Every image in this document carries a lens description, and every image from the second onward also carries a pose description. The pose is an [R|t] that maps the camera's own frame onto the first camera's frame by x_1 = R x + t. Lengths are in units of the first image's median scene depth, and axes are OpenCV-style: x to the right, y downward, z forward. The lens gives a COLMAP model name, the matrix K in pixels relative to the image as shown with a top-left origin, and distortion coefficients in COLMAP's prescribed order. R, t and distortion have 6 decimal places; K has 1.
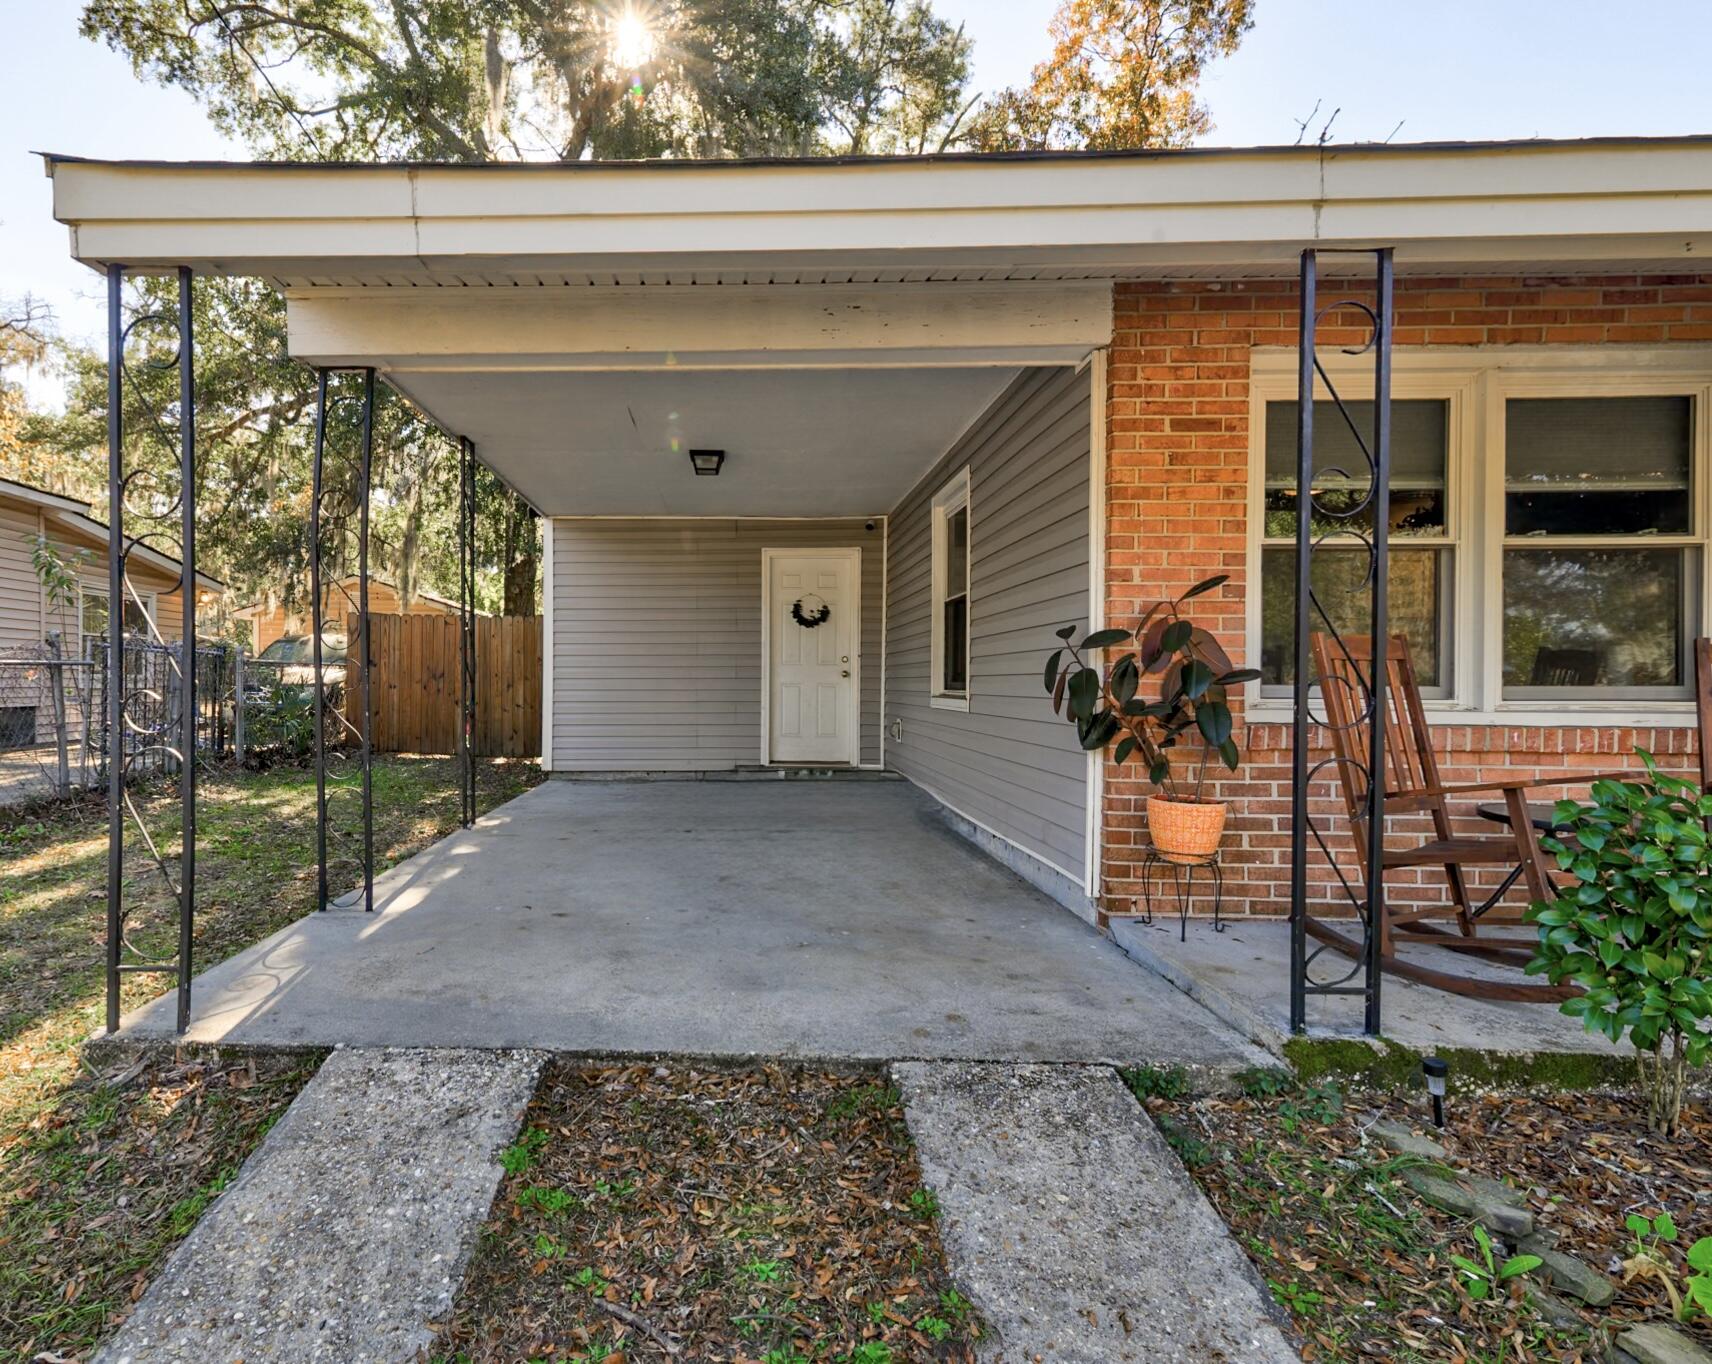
lens RADIAL K [[920.1, 0, 699.0], [0, 920.1, 687.1], [0, 0, 1]] dist [0.016408, -0.002762]
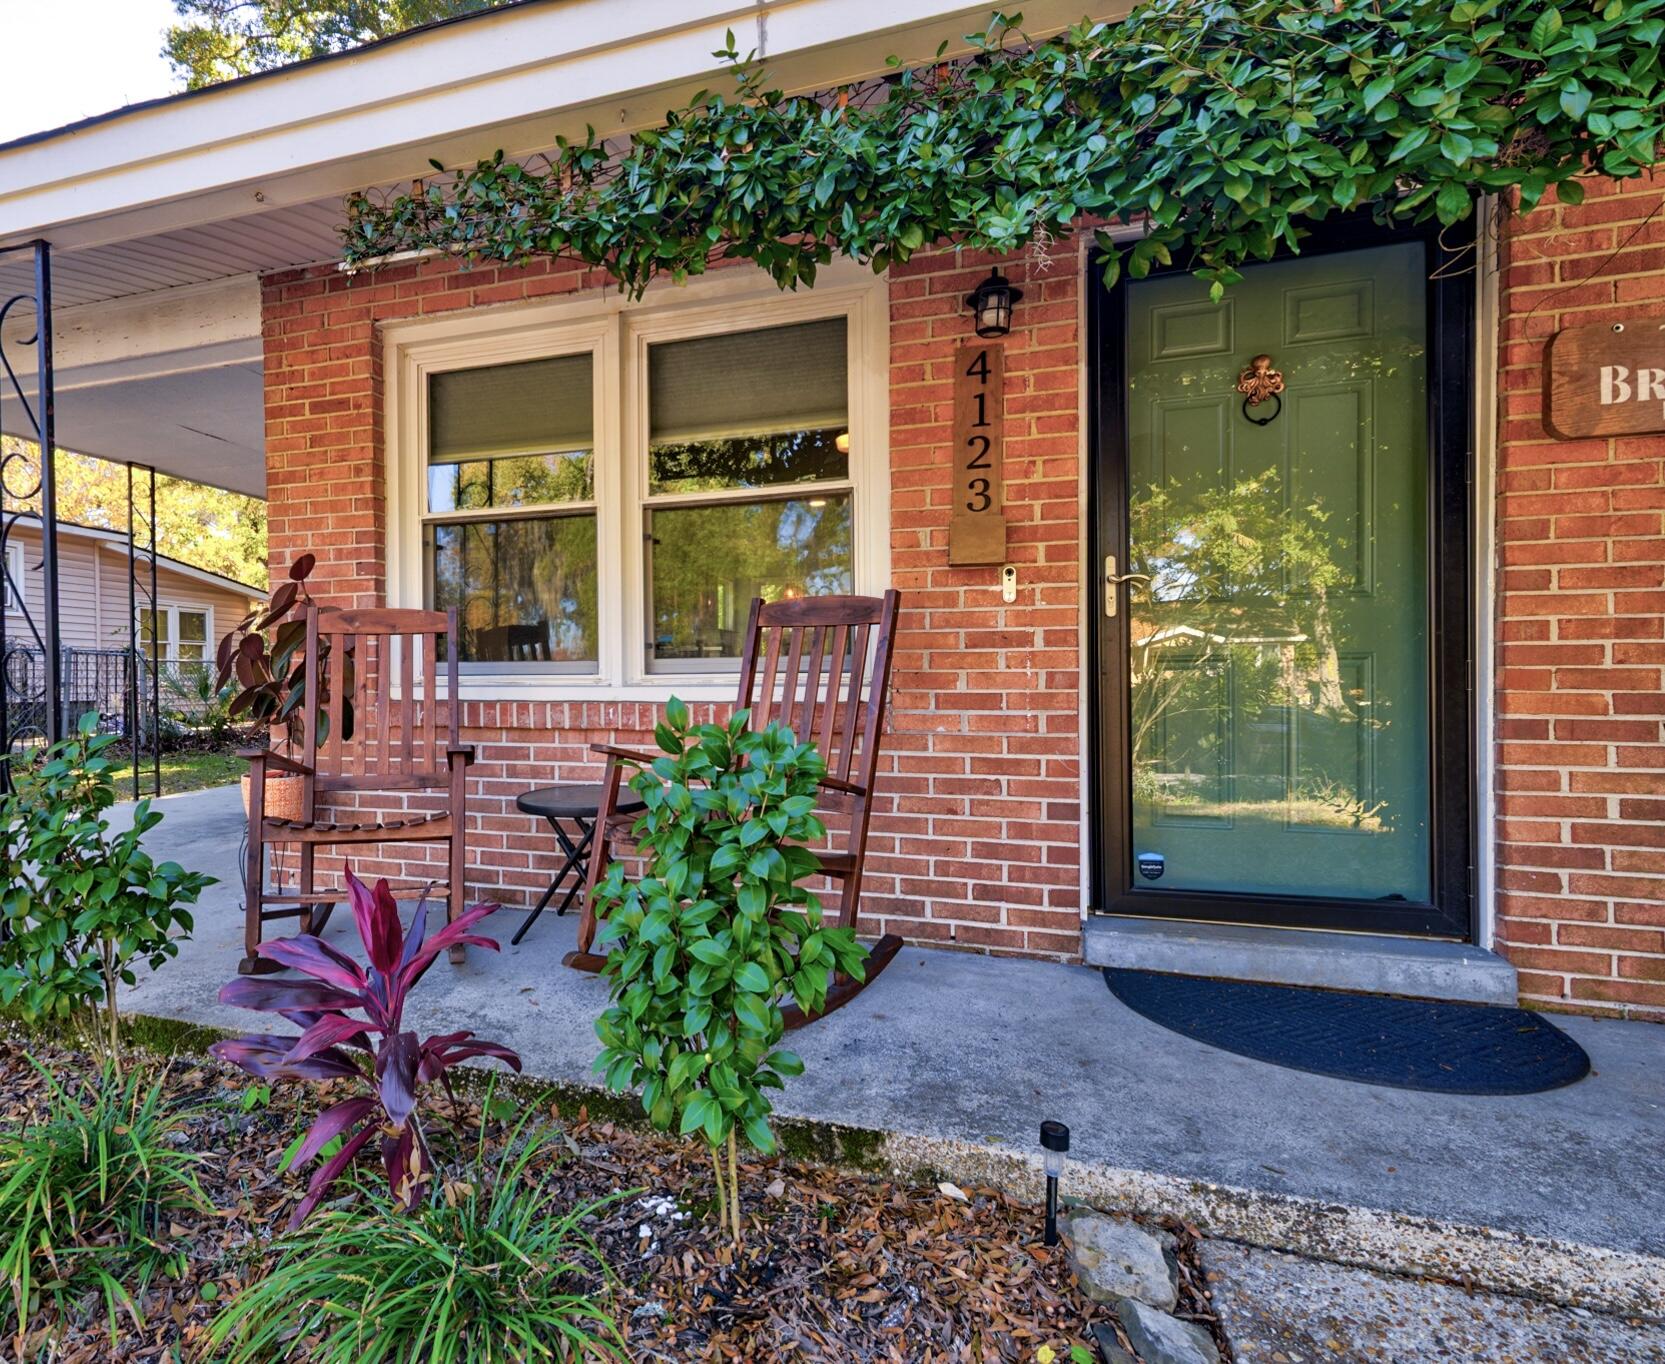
lens RADIAL K [[882.4, 0, 662.4], [0, 882.4, 674.0], [0, 0, 1]] dist [0.026565, 0.000156]
pose [[0.955838, -0.013922, -0.293563, 1.163748], [0.012744, 0.999901, -0.005927, 0.020426], [0.293616, 0.001924, 0.955921, 0.177156]]
